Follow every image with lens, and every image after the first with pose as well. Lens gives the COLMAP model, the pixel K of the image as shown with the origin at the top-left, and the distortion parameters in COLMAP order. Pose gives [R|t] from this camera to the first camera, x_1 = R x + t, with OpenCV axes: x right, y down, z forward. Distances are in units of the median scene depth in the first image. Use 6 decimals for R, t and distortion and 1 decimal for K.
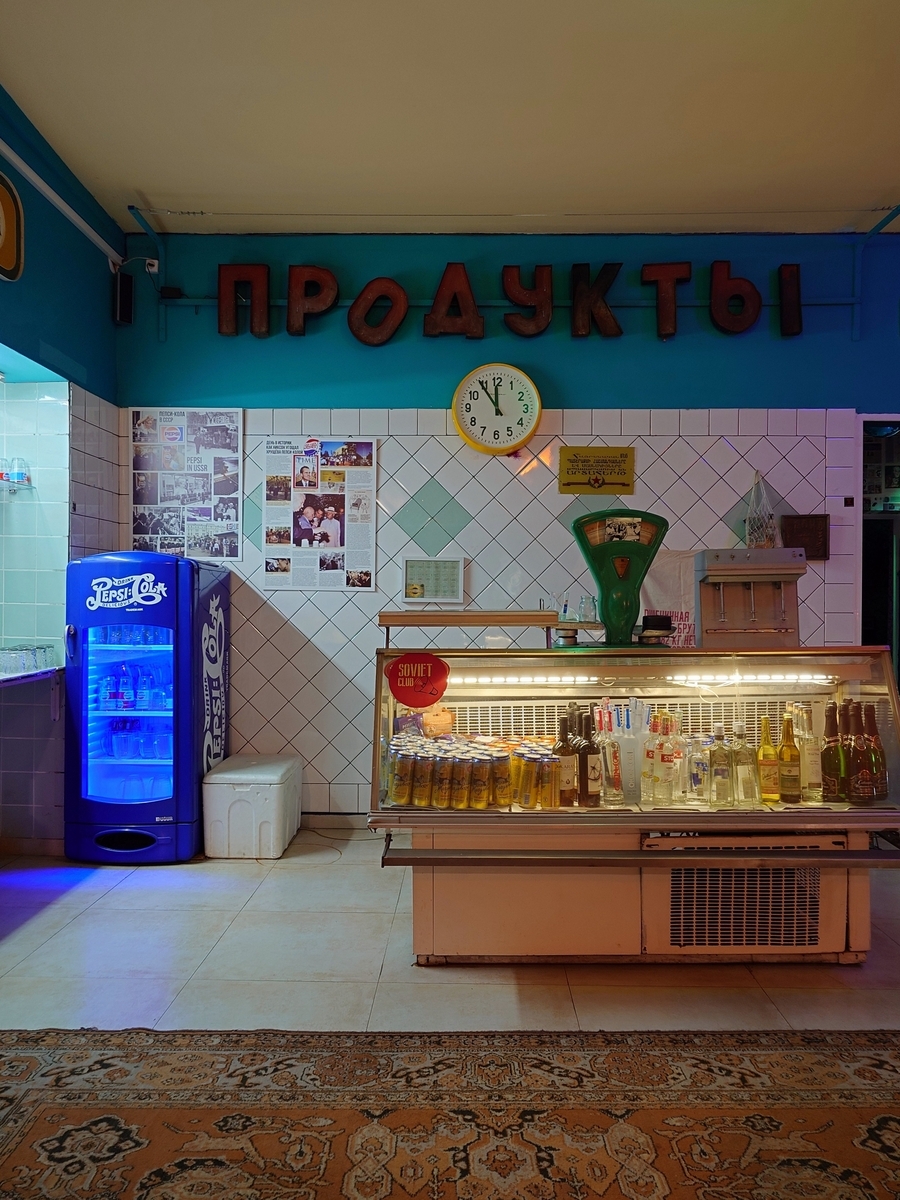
lens RADIAL K [[856.6, 0, 451.7], [0, 856.6, 603.5], [0, 0, 1]] dist [0.000237, 0.000859]
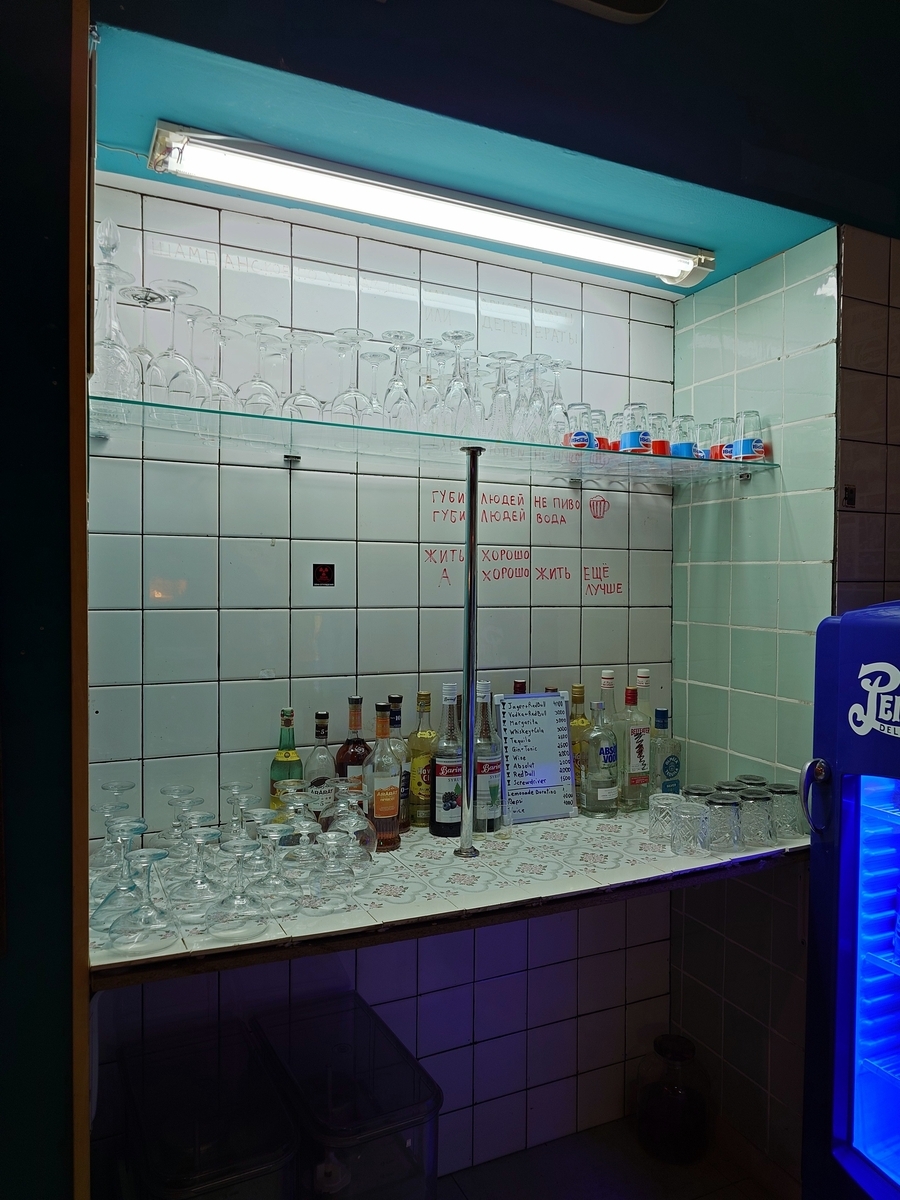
lens RADIAL K [[845.3, 0, 451.8], [0, 845.3, 602.4], [0, 0, 1]] dist [0.001168, -0.004729]
pose [[0.452058, 0.018364, -0.891799, -0.119661], [-0.007727, 0.999831, 0.016672, -0.056307], [0.891955, -0.000646, 0.452124, 0.551022]]
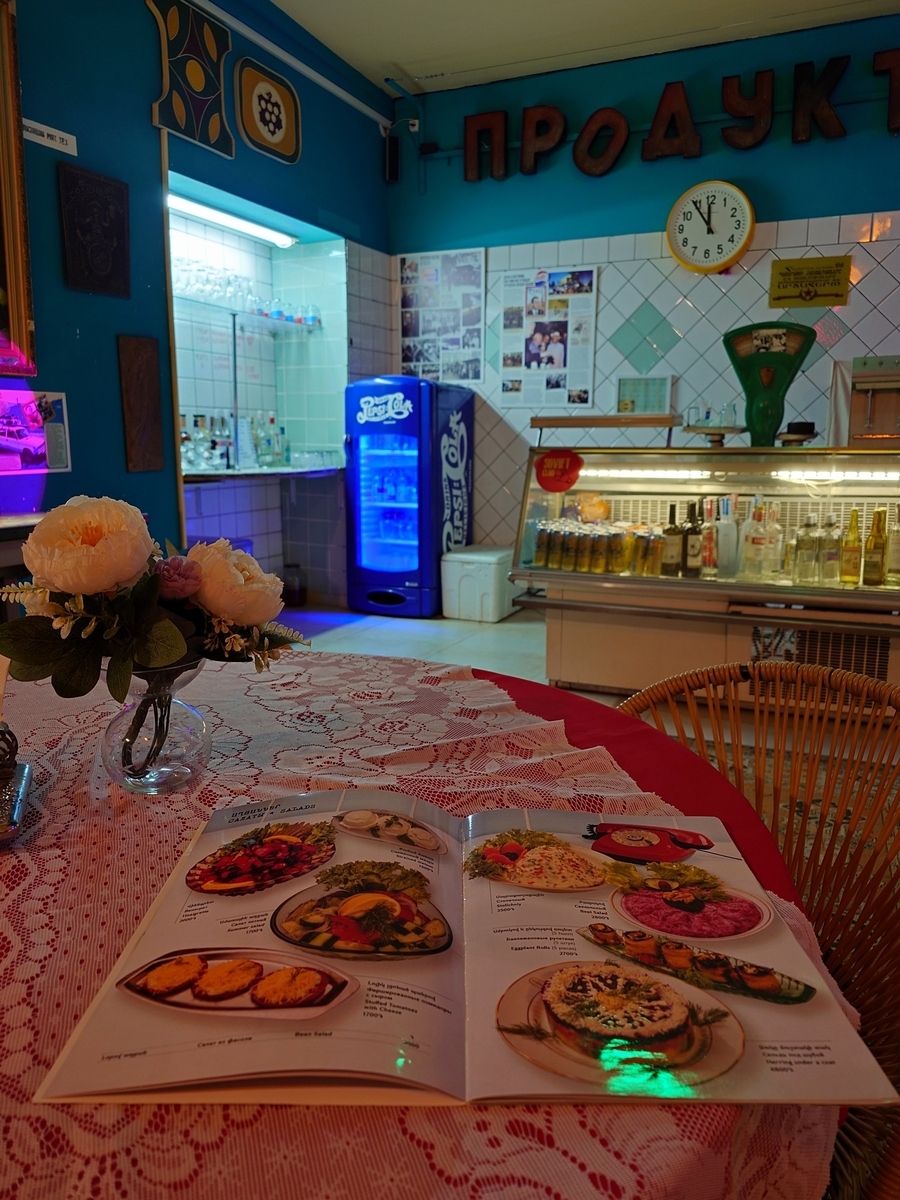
lens RADIAL K [[877.1, 0, 451.9], [0, 877.1, 604.2], [0, 0, 1]] dist [0.002827, -0.005942]
pose [[0.915130, 0.075439, -0.396038, 0.225937], [-0.001394, 0.982924, 0.184008, 0.028973], [0.403157, -0.167839, 0.899608, -0.170453]]
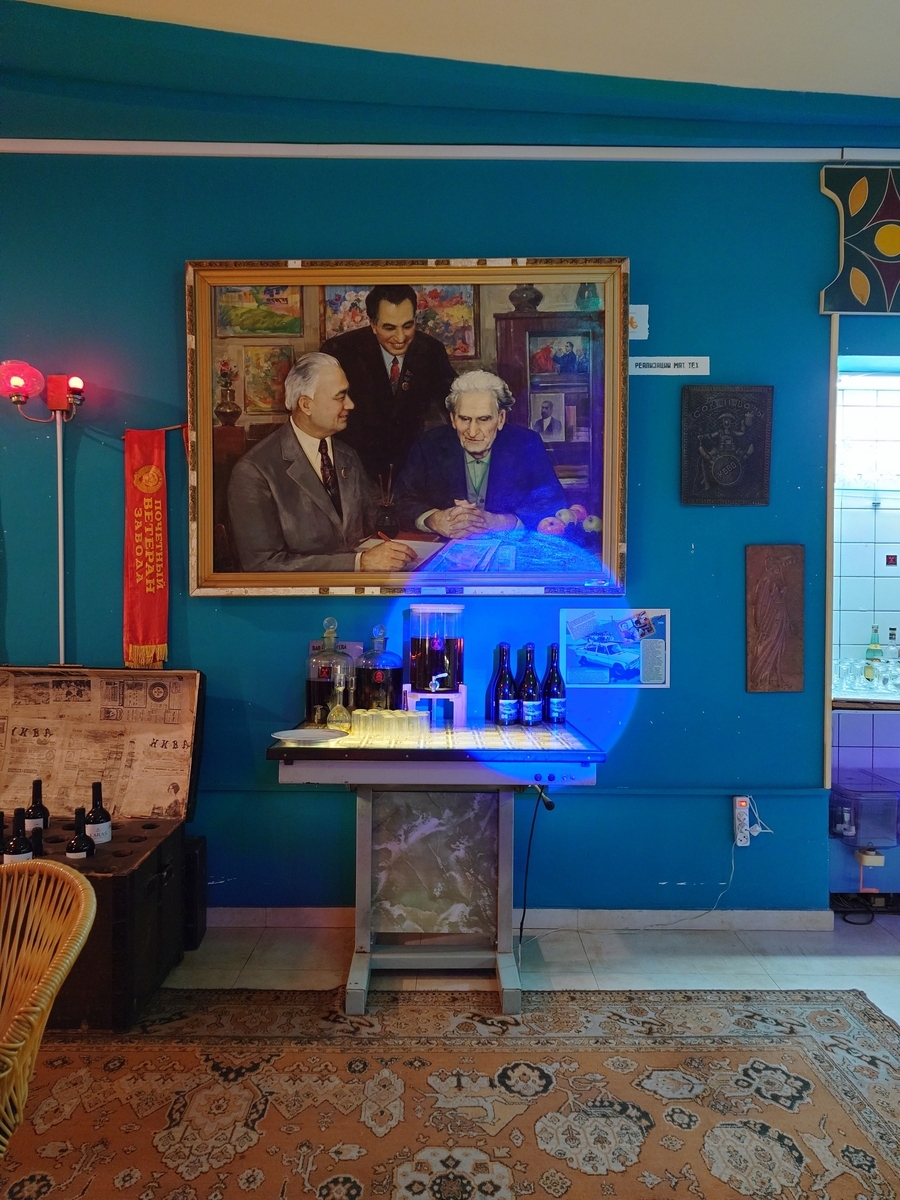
lens RADIAL K [[845.3, 0, 451.8], [0, 845.3, 602.4], [0, 0, 1]] dist [0.001168, -0.004729]
pose [[0.019171, 0.005591, -0.999801, 0.322258], [-0.011372, 0.999921, 0.005374, -0.019454], [0.999752, 0.011267, 0.019233, 0.222763]]
